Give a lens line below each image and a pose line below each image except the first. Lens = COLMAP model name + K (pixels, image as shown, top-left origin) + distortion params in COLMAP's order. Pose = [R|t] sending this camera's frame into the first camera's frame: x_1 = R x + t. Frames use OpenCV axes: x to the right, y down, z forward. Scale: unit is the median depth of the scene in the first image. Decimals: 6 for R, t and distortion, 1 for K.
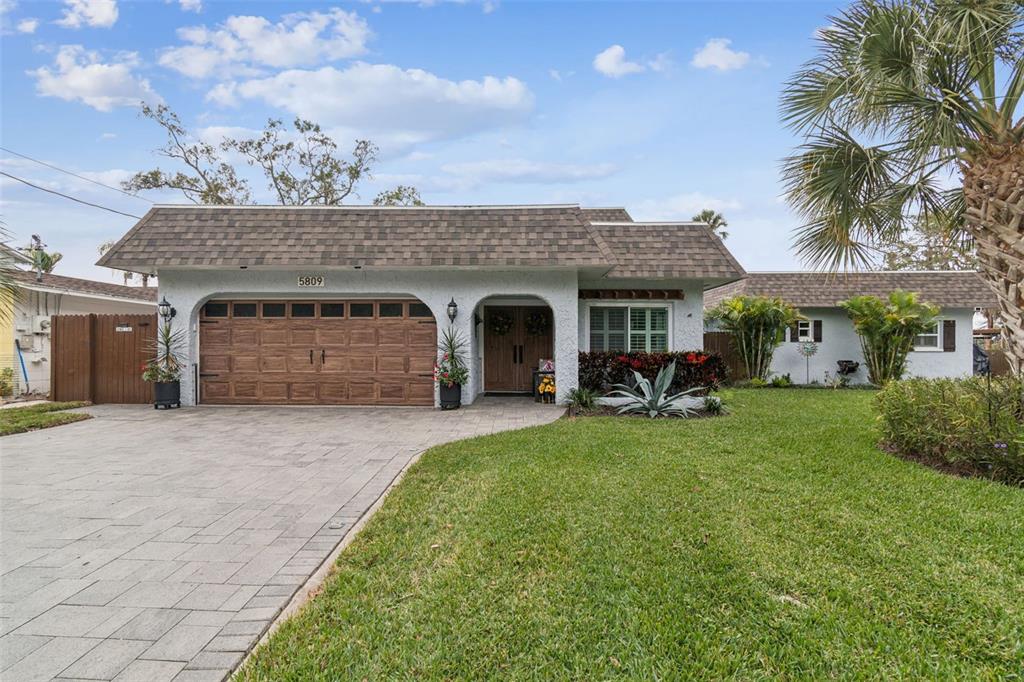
lens RADIAL K [[447.6, 0, 488.8], [0, 447.6, 342.5], [0, 0, 1]] dist [-0.000285, -0.000018]
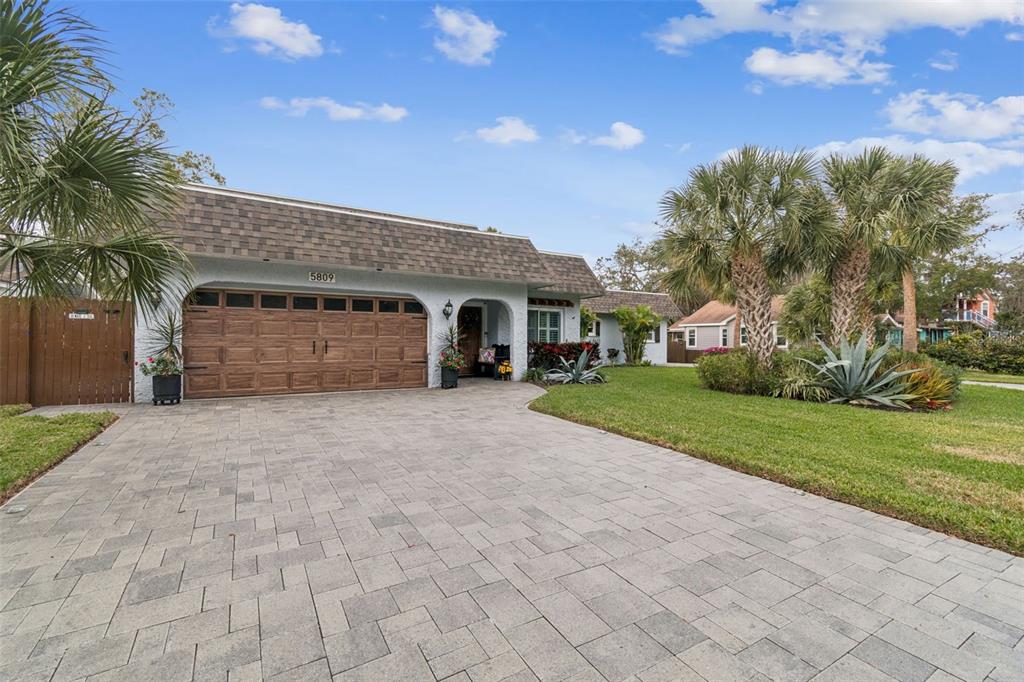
lens RADIAL K [[447.6, 0, 488.8], [0, 447.6, 342.5], [0, 0, 1]] dist [-0.000285, -0.000018]
pose [[0.852374, -0.001028, 0.522931, -0.606320], [-0.007036, 0.999885, 0.013434, 0.002948], [-0.522885, -0.015130, 0.852269, -0.127679]]
